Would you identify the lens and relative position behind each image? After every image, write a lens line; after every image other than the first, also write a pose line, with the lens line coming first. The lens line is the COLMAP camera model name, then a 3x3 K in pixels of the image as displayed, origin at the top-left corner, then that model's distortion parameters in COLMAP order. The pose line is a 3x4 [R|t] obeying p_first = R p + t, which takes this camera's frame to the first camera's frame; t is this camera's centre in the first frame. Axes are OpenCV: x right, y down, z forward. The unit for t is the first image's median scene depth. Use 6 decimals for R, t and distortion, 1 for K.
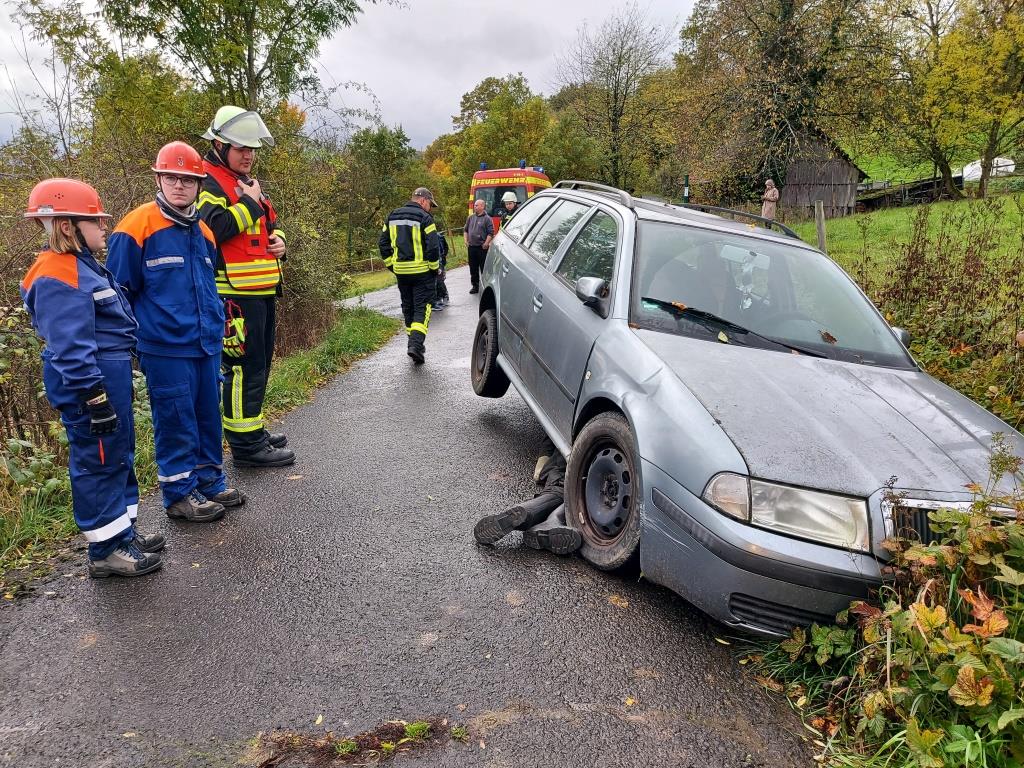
lens RADIAL K [[742.5, 0, 512.8], [0, 742.5, 395.1], [0, 0, 1]] dist [0.045233, -0.034889]
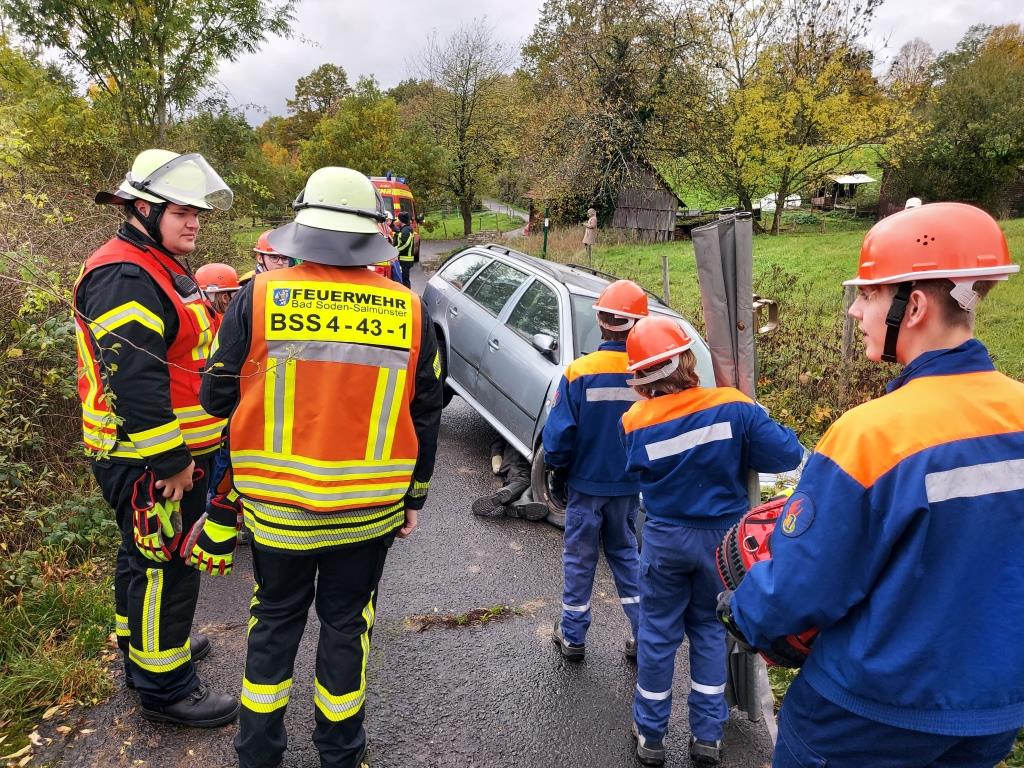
lens RADIAL K [[742.5, 0, 504.8], [0, 742.5, 396.6], [0, 0, 1]] dist [0.045233, -0.034889]
pose [[0.976526, 0.015291, 0.214855, -0.200227], [-0.017219, 0.999826, 0.007104, -0.031491], [-0.214709, -0.010637, 0.976620, -0.296951]]
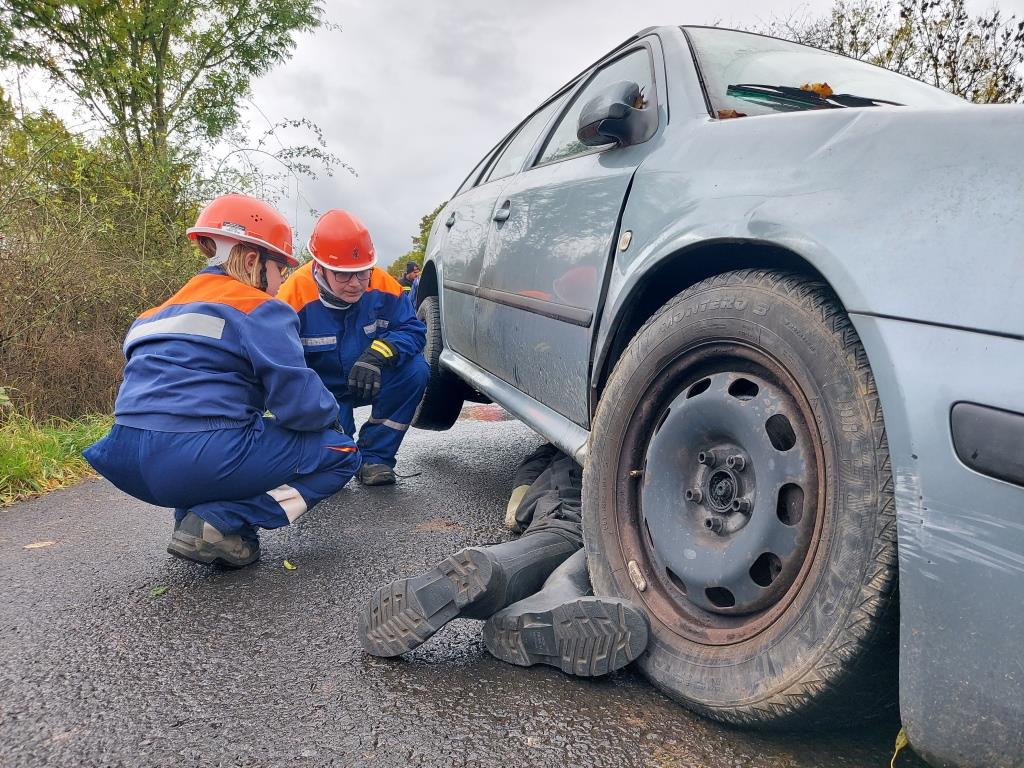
lens RADIAL K [[742.5, 0, 508.7], [0, 742.5, 389.9], [0, 0, 1]] dist [0.045233, -0.034889]
pose [[0.998657, -0.024682, 0.045556, 0.007776], [0.031636, 0.986789, -0.158892, 0.080900], [-0.041033, 0.160119, 0.986244, 0.380094]]
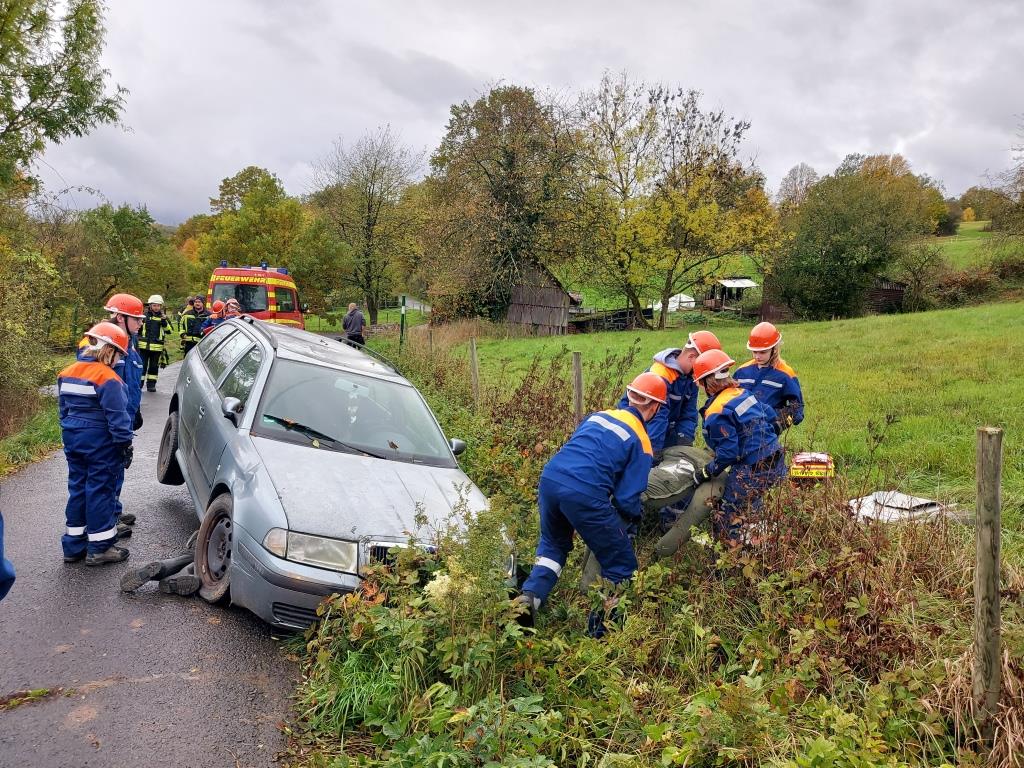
lens RADIAL K [[742.5, 0, 509.4], [0, 742.5, 391.6], [0, 0, 1]] dist [0.045233, -0.034889]
pose [[0.950801, 0.048466, 0.305989, 0.120351], [-0.008742, 0.991491, -0.129881, 0.006437], [-0.309680, 0.120817, 0.943134, -0.353065]]
